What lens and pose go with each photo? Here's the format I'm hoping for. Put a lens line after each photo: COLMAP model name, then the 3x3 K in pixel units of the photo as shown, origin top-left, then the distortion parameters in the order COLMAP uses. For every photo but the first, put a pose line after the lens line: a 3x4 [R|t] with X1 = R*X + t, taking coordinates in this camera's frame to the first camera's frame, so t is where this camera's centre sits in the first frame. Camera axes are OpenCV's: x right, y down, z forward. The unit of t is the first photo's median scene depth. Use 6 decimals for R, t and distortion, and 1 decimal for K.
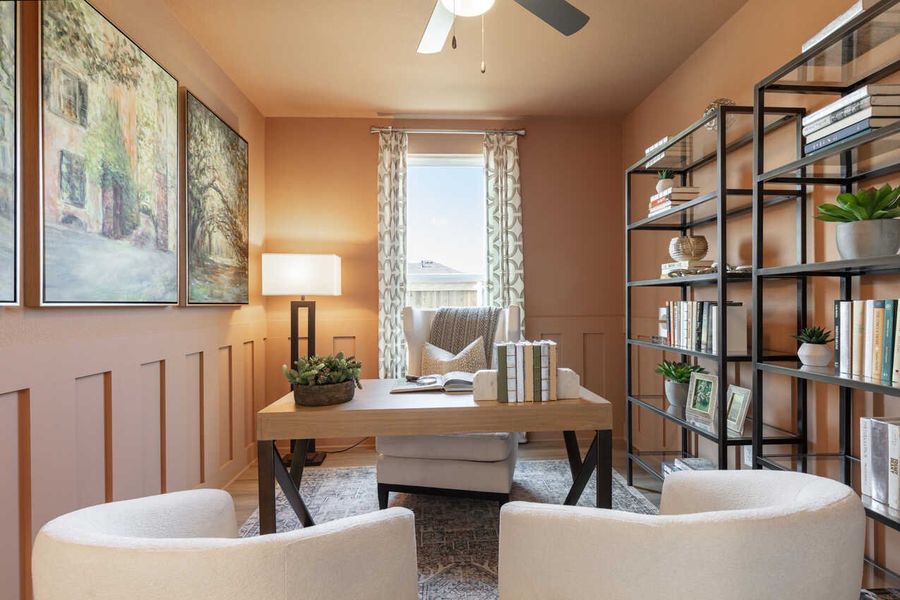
lens RADIAL K [[452.4, 0, 450.0], [0, 452.4, 300.0], [0, 0, 1]] dist [0.000837, -0.000434]
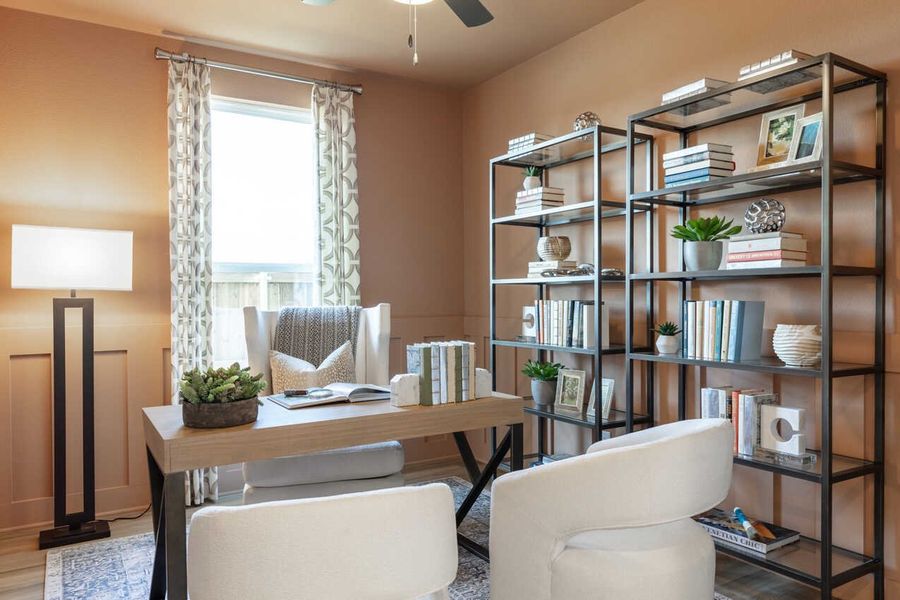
lens RADIAL K [[713.5, 0, 463.3], [0, 713.5, 290.5], [0, 0, 1]] dist [0.000141, -0.003429]
pose [[0.859039, 0.007447, 0.511856, -0.455360], [-0.005858, 0.999972, -0.004719, -0.009637], [-0.511876, 0.001055, 0.859059, -0.264168]]
